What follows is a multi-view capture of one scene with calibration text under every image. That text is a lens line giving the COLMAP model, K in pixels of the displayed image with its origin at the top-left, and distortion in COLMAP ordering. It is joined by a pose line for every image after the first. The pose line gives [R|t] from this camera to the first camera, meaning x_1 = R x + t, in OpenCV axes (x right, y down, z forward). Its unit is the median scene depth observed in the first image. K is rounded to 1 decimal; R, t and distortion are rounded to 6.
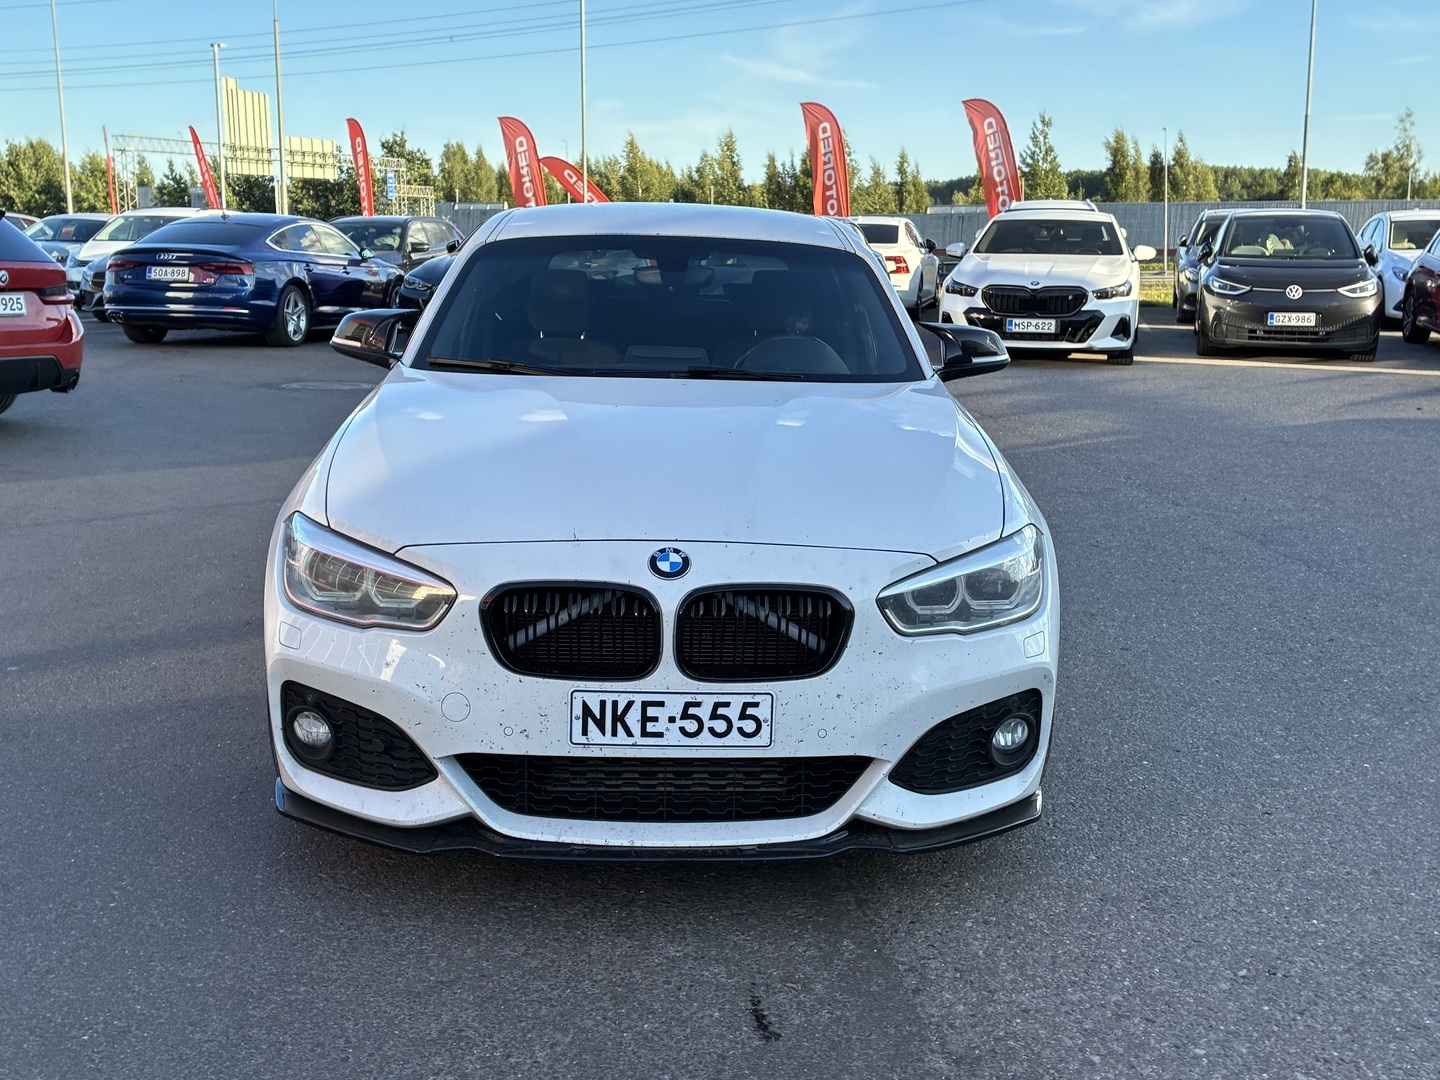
lens RADIAL K [[1593.7, 0, 720.0], [0, 1593.7, 540.0], [0, 0, 1]] dist [0.022146, 0.011091]
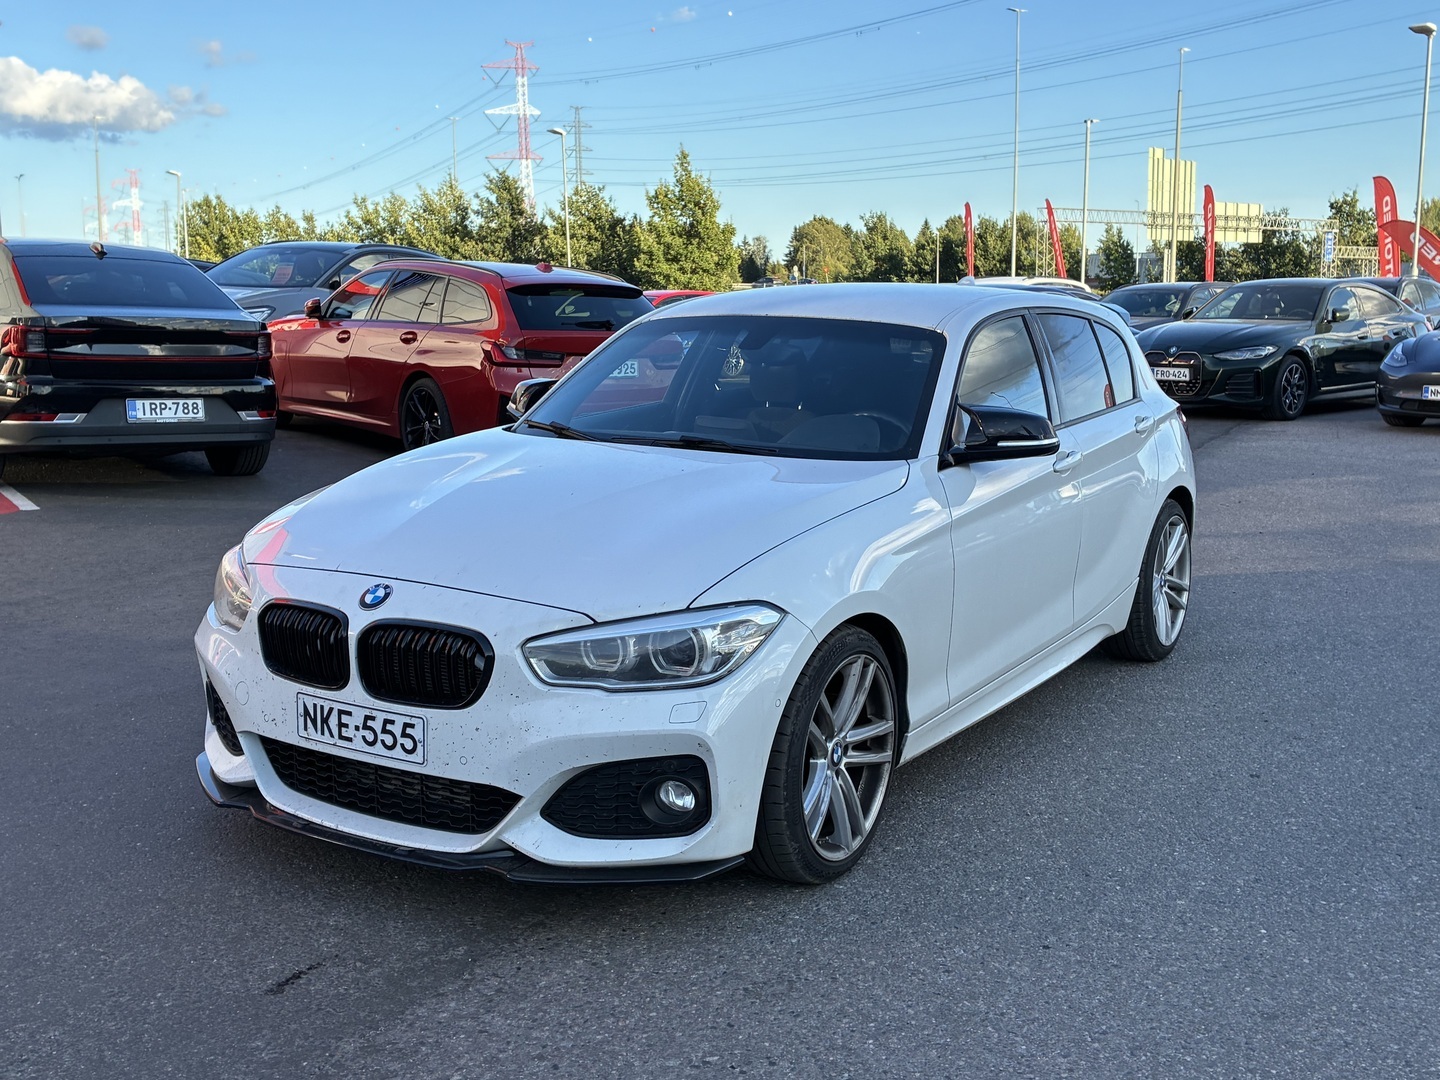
lens RADIAL K [[1590.7, 0, 720.0], [0, 1590.7, 540.0], [0, 0, 1]] dist [-0.002752, 0.015608]
pose [[0.832165, 0.079810, -0.548755, 0.833644], [-0.100281, 0.994932, -0.007370, -0.045474], [0.545385, 0.061163, 0.835951, 0.145338]]
